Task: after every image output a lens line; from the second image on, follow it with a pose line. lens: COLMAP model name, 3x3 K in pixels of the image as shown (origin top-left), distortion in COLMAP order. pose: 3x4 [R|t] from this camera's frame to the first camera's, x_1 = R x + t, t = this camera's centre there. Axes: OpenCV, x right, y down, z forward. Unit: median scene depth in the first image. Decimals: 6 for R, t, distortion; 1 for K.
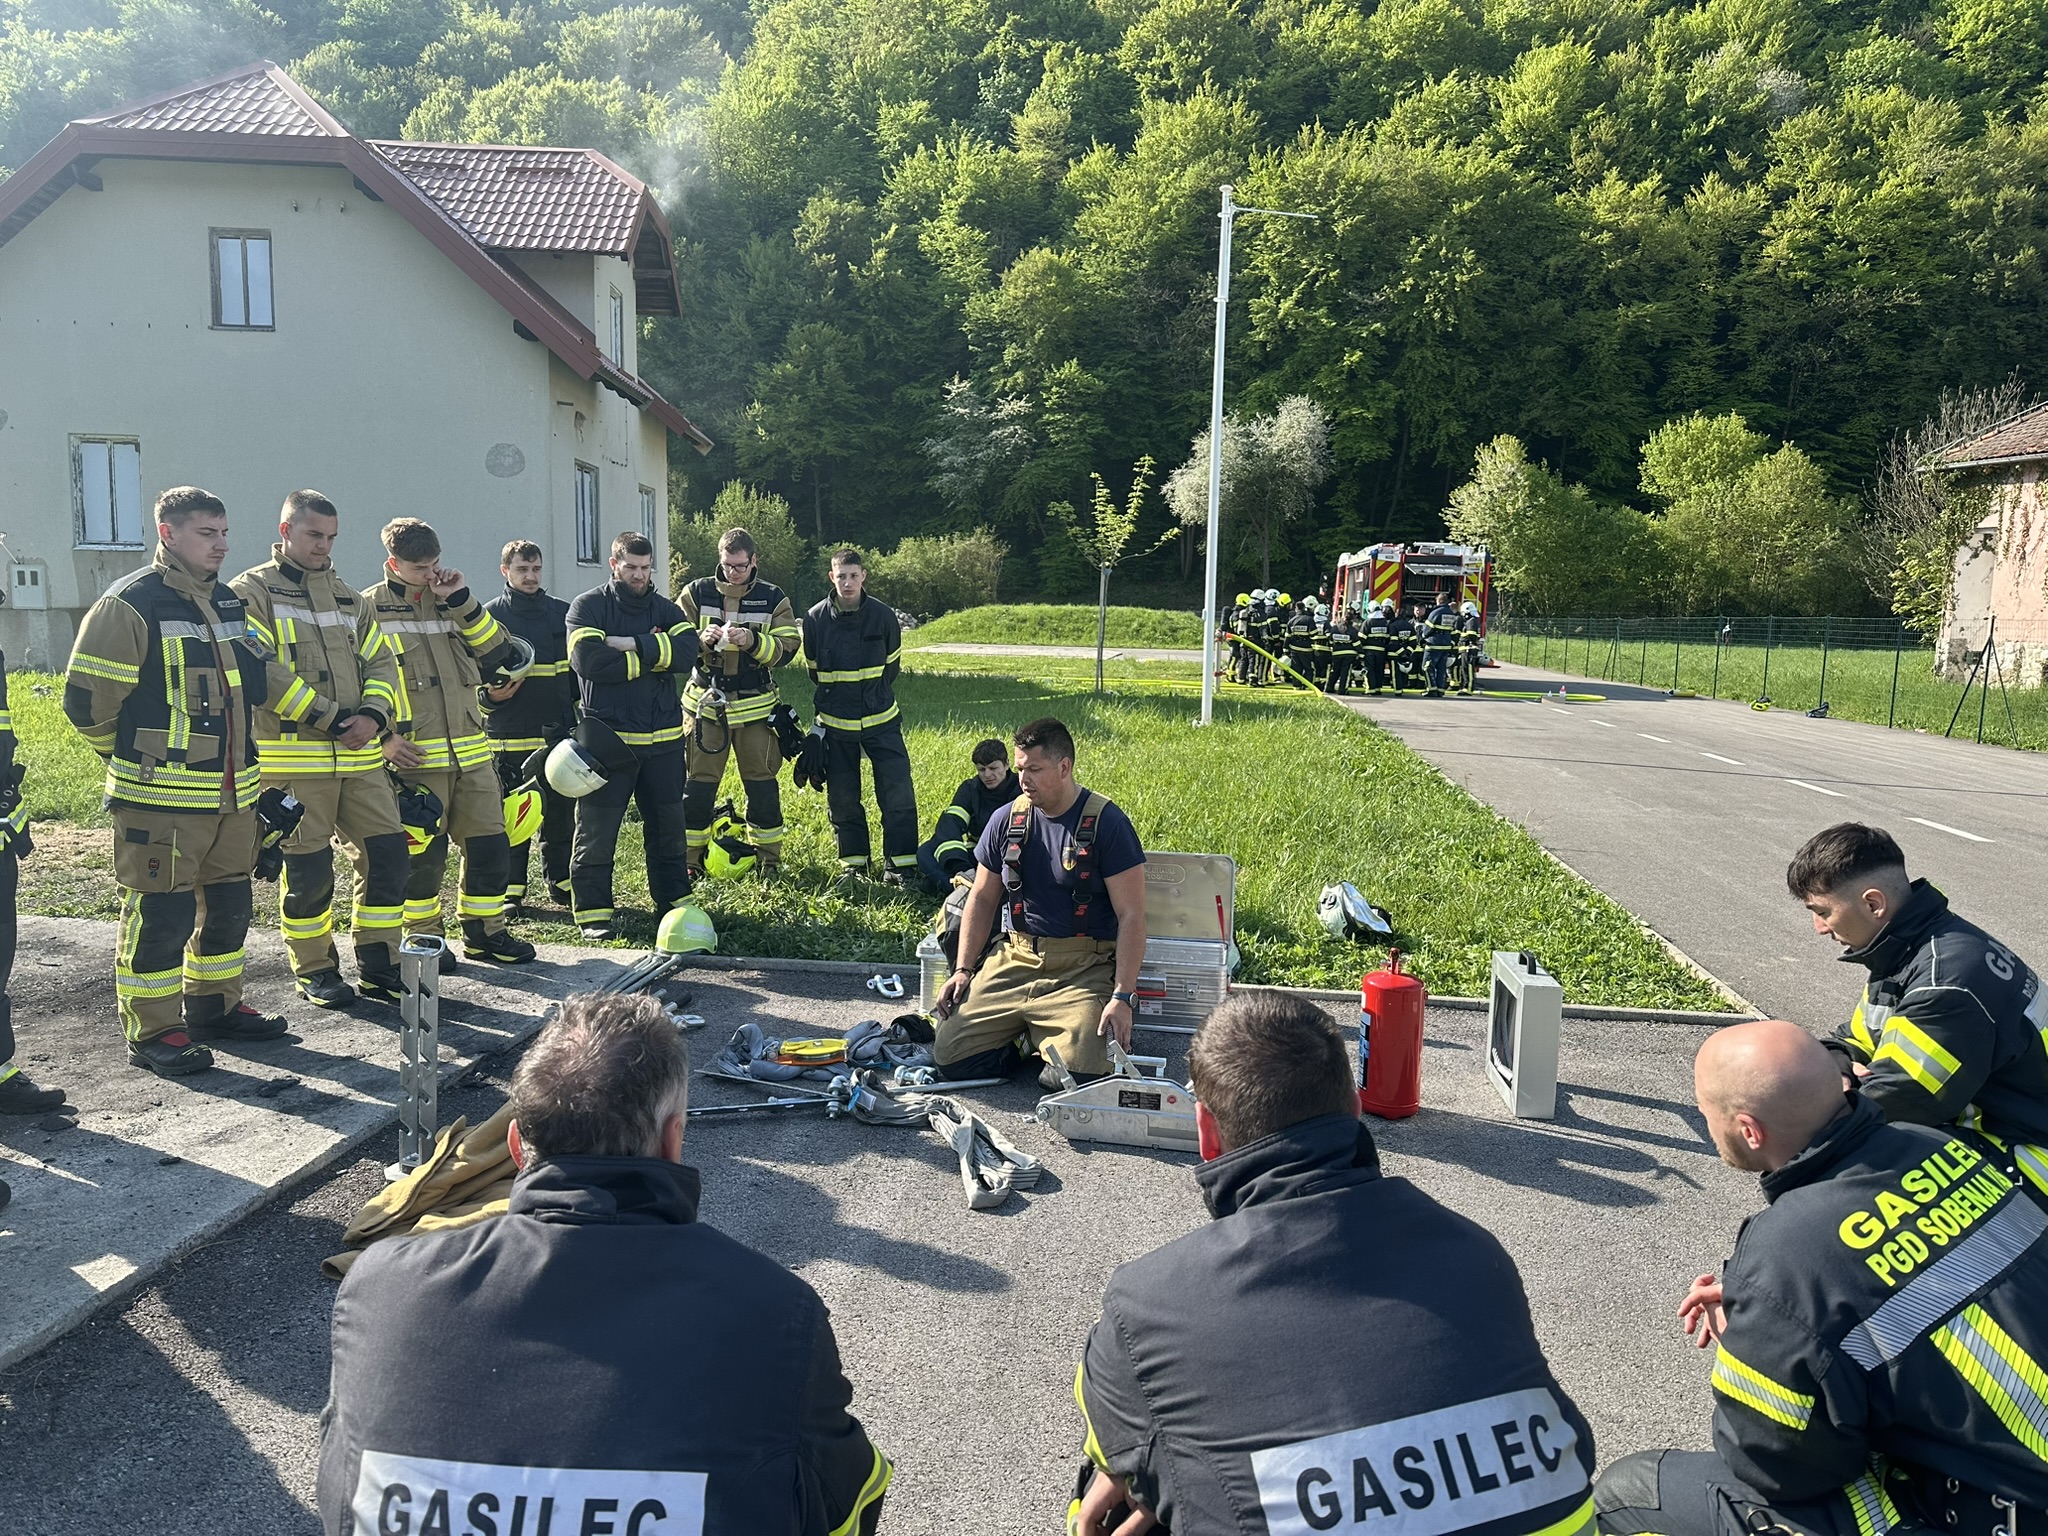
lens RADIAL K [[1449.4, 0, 1027.8], [0, 1449.4, 781.8], [0, 0, 1]] dist [0.067560, -0.063189]
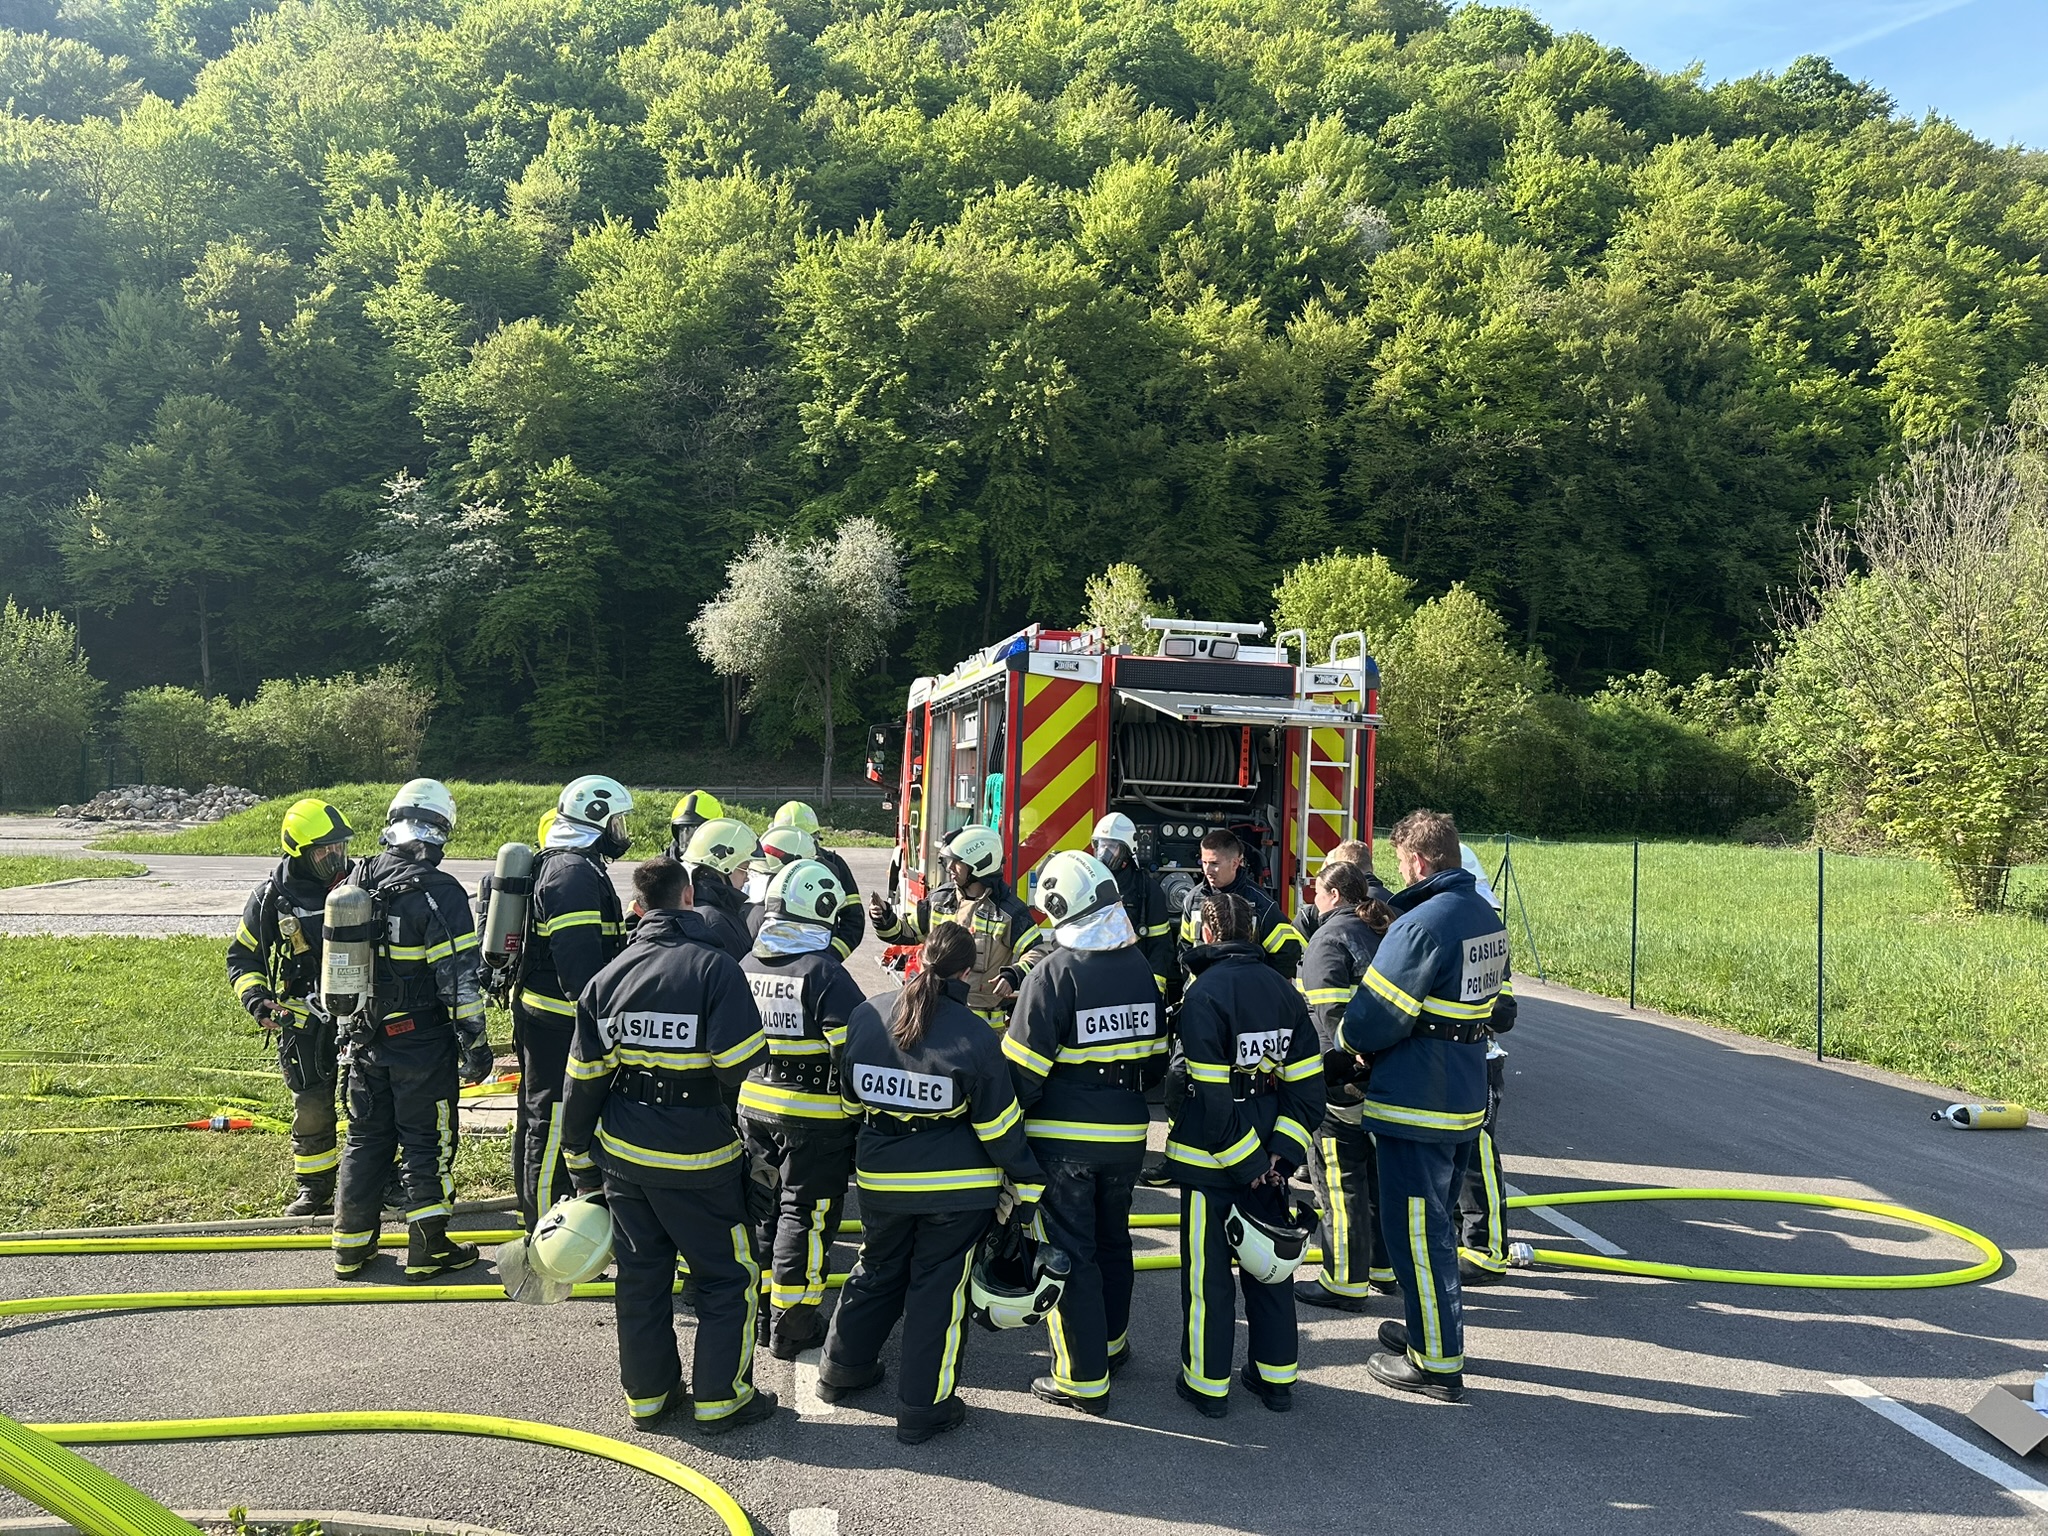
lens RADIAL K [[1449.3, 0, 1025.6], [0, 1449.3, 782.7], [0, 0, 1]] dist [0.070563, -0.067580]
pose [[0.961024, -0.003089, 0.276446, 0.049188], [0.034573, 0.993431, -0.109087, -0.030657], [-0.274293, 0.114393, 0.954818, 0.224500]]
